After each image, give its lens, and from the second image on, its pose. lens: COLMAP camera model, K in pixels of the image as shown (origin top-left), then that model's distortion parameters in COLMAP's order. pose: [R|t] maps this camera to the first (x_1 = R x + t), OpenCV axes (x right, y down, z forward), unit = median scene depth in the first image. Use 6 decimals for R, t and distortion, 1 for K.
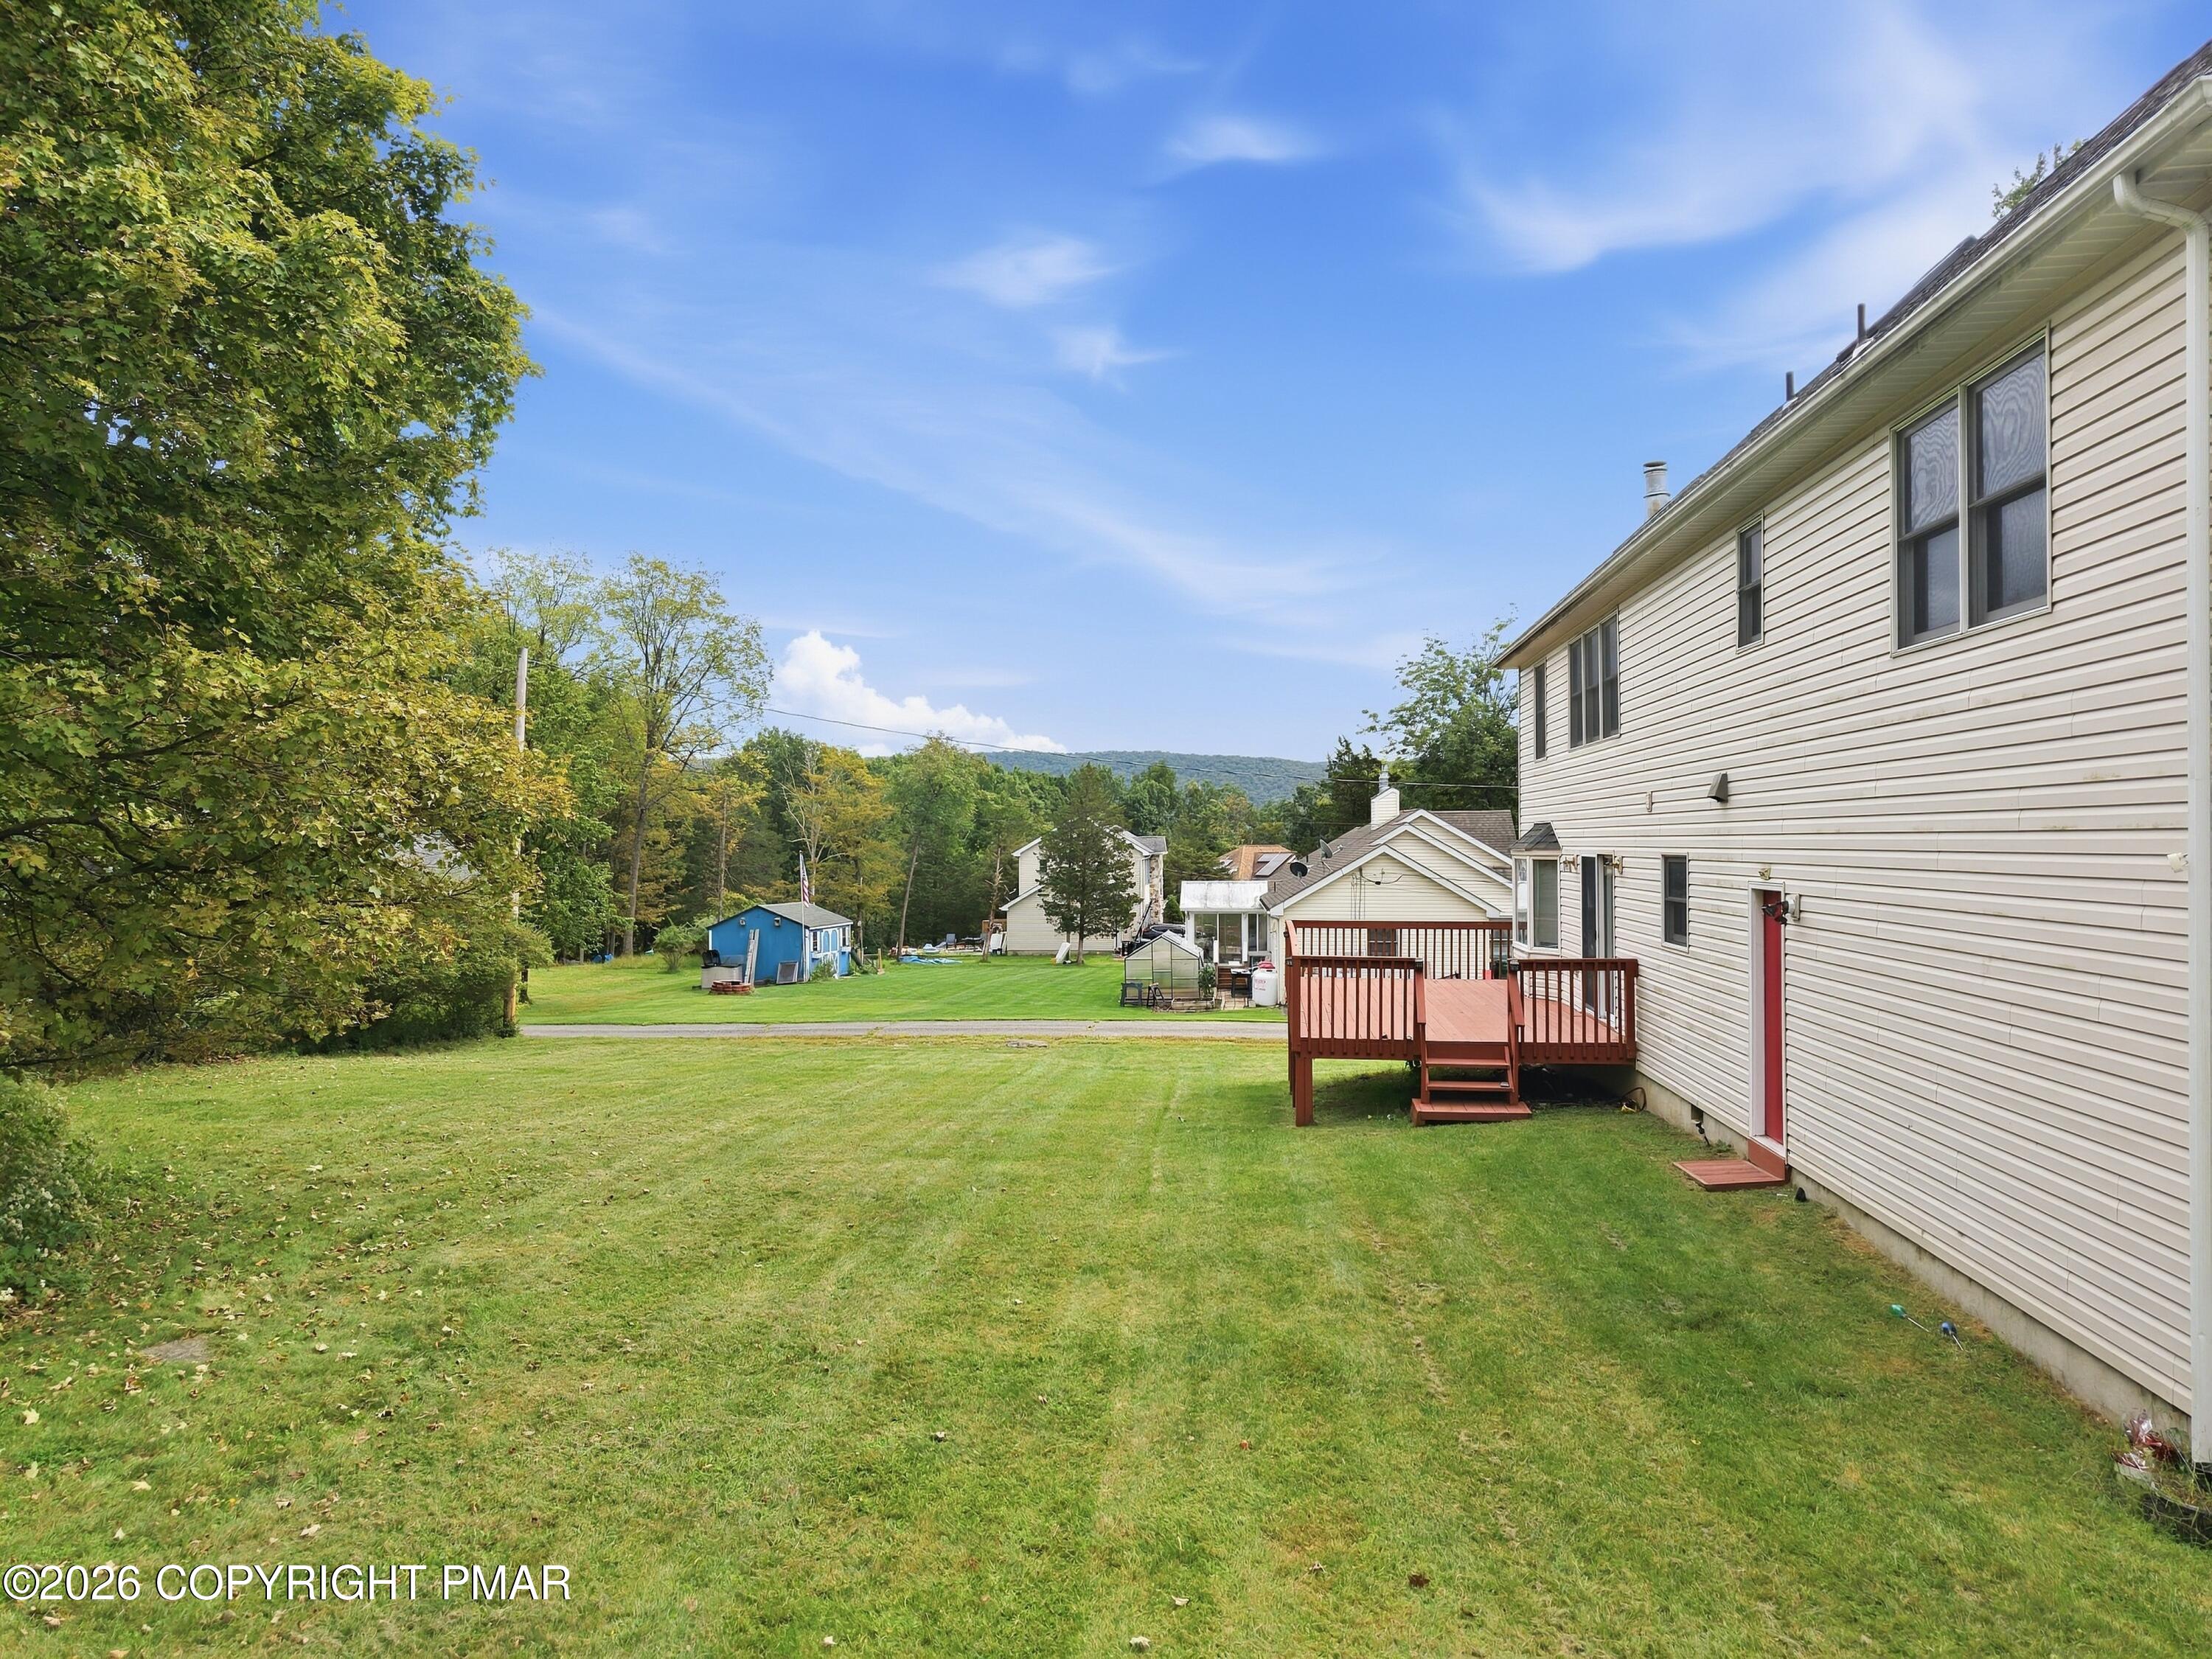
lens RADIAL K [[1472.5, 0, 1109.2], [0, 1472.5, 835.3], [0, 0, 1]] dist [0.045836, -0.050336]
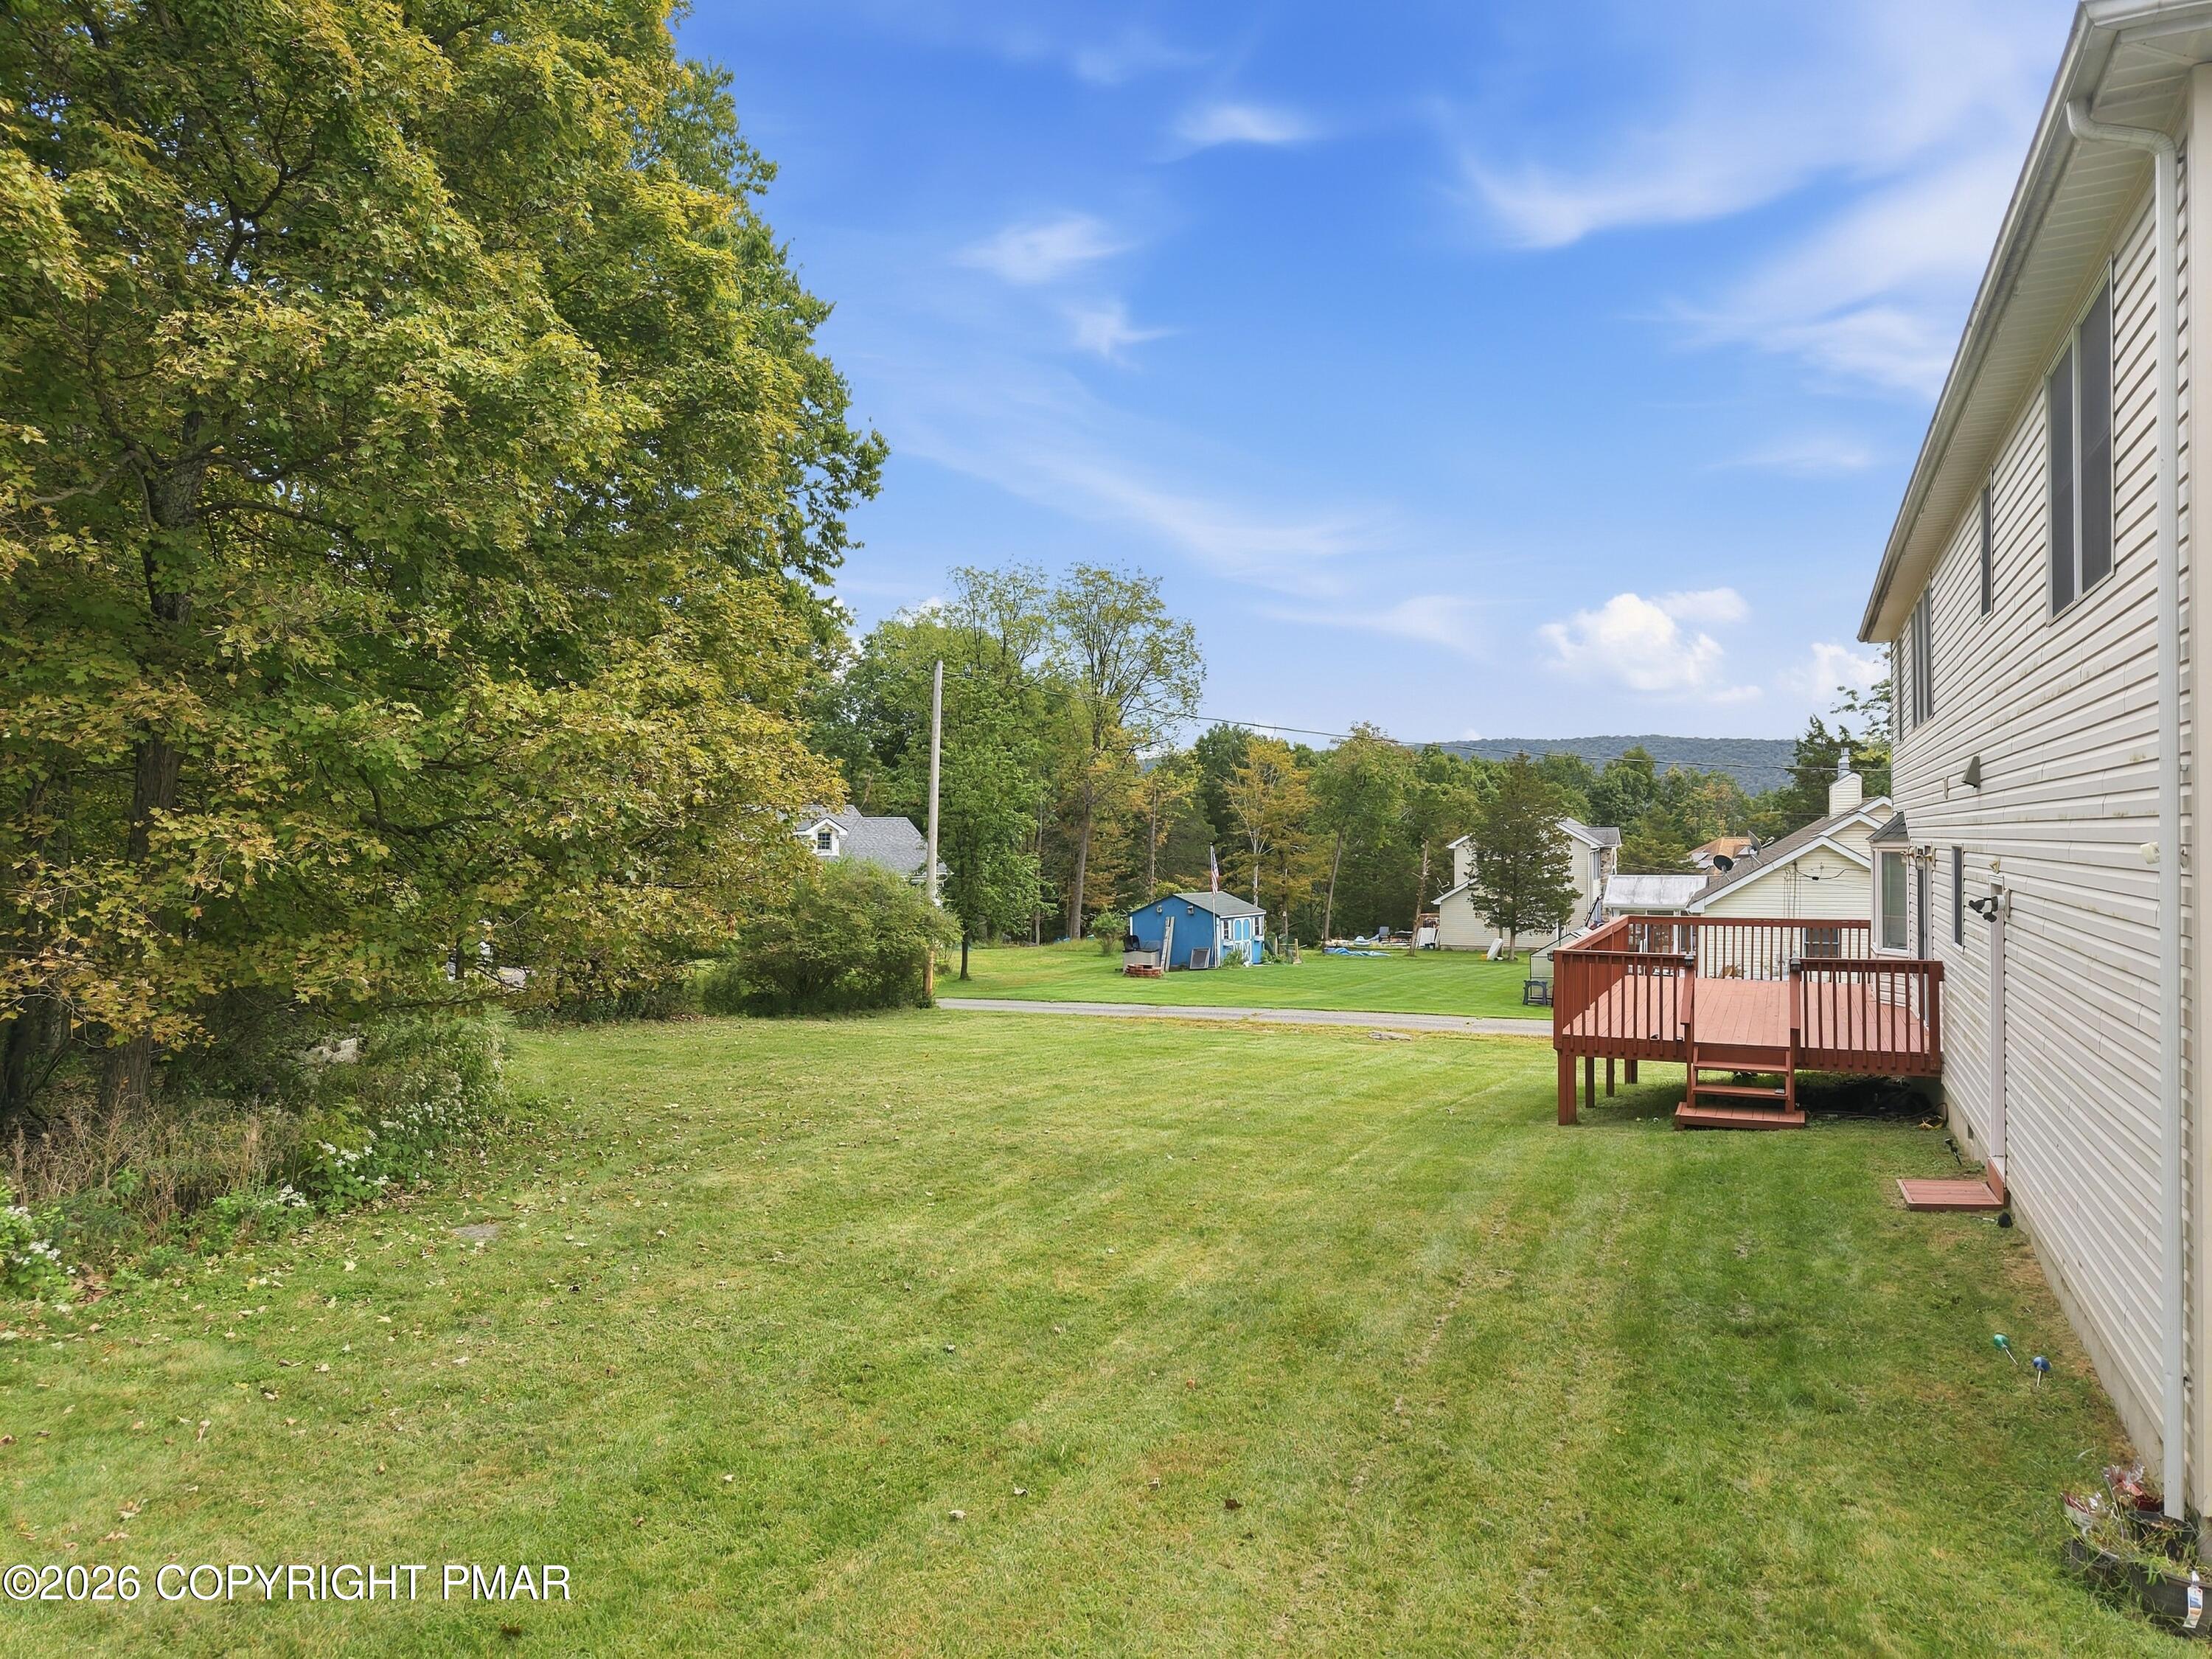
lens RADIAL K [[1472.5, 0, 1110.8], [0, 1472.5, 833.4], [0, 0, 1]] dist [0.045836, -0.050336]
pose [[0.949610, -0.002297, -0.313425, 0.168570], [0.003499, 0.999989, 0.003274, 0.000561], [0.313414, -0.004206, 0.949607, -0.024514]]
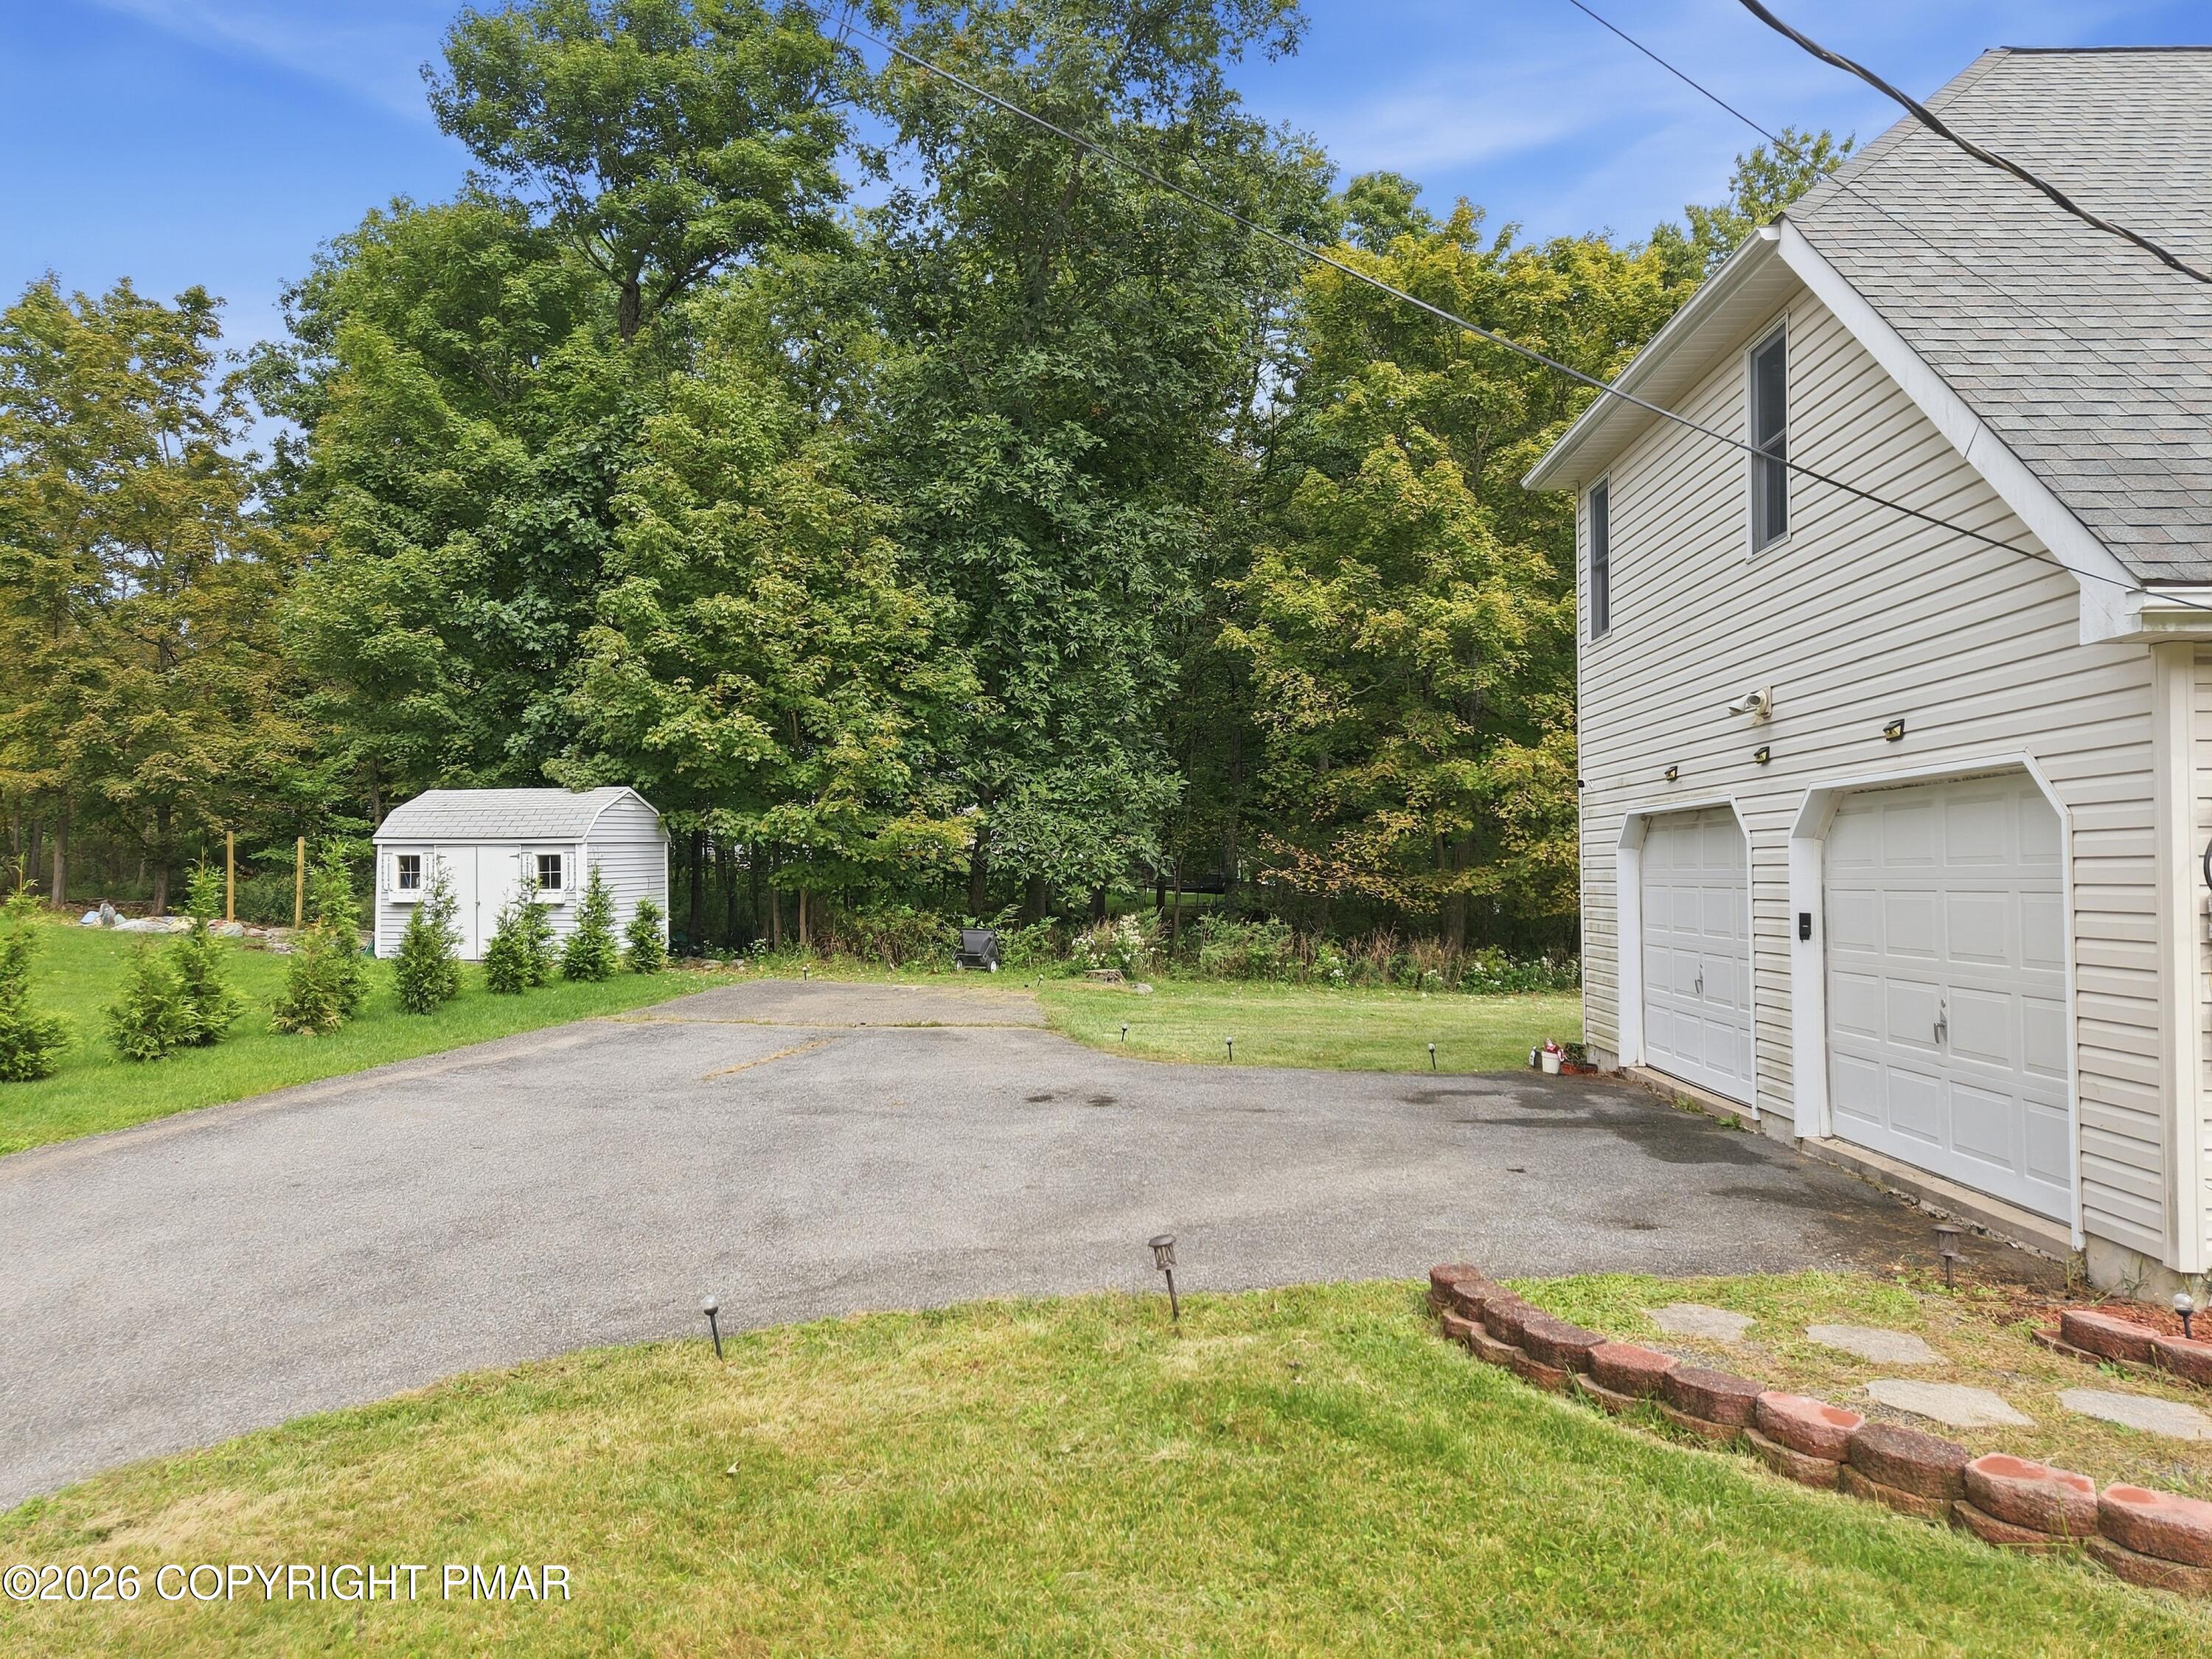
lens RADIAL K [[1472.5, 0, 1104.8], [0, 1472.5, 842.5], [0, 0, 1]] dist [0.045836, -0.050336]
pose [[0.079298, -0.020489, -0.996640, 1.198752], [0.004622, 0.999786, -0.020186, 0.059926], [0.996840, -0.003006, 0.079376, 0.031132]]
